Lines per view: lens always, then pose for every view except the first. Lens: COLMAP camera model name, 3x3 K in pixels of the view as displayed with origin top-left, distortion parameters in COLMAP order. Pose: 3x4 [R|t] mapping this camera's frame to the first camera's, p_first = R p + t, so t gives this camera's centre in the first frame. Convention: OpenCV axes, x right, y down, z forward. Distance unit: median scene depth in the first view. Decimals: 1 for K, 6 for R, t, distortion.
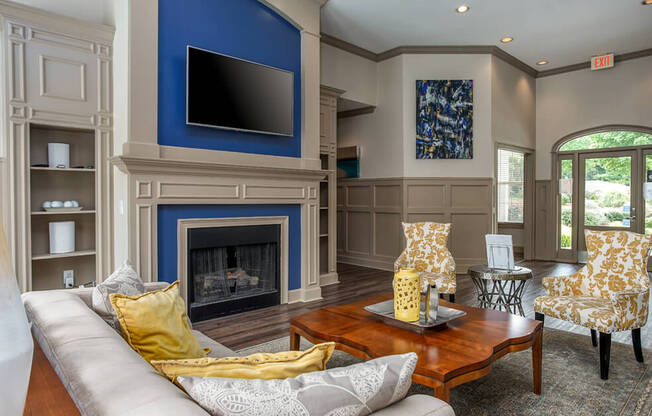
lens RADIAL K [[430.7, 0, 316.8], [0, 430.7, 205.1], [0, 0, 1]] dist [0.000995, 0.001282]
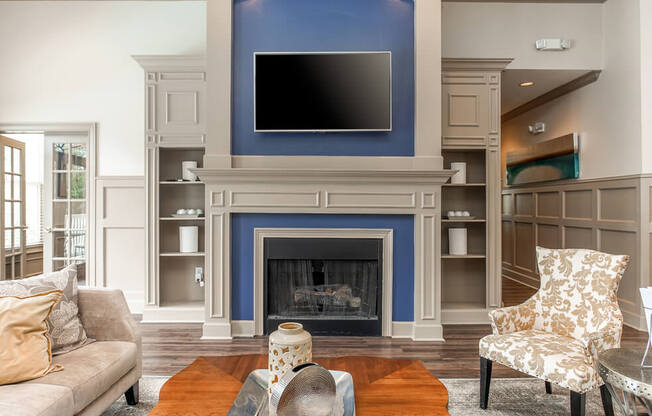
lens RADIAL K [[394.7, 0, 316.9], [0, 394.7, 209.0], [0, 0, 1]] dist [-0.004507, 0.000794]
pose [[0.718540, 0.003351, -0.695478, 0.371220], [-0.013437, 0.999869, -0.009065, -0.004414], [0.695356, 0.015859, 0.718491, 0.390121]]
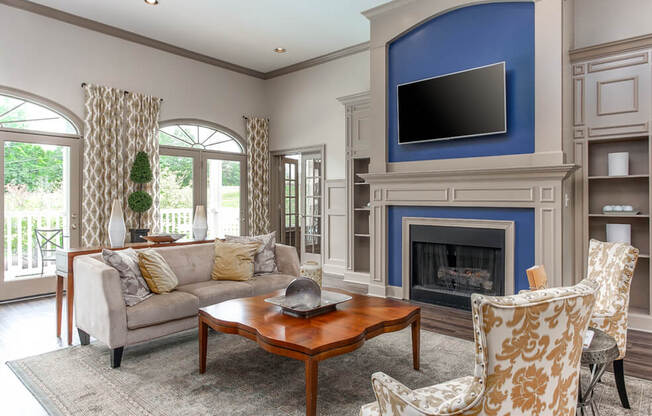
lens RADIAL K [[394.7, 0, 316.9], [0, 394.7, 209.0], [0, 0, 1]] dist [-0.004507, 0.000794]
pose [[0.084884, 0.019029, -0.996209, 0.754304], [-0.019730, 0.999654, 0.017413, -0.006341], [0.996195, 0.018177, 0.085230, 0.562460]]
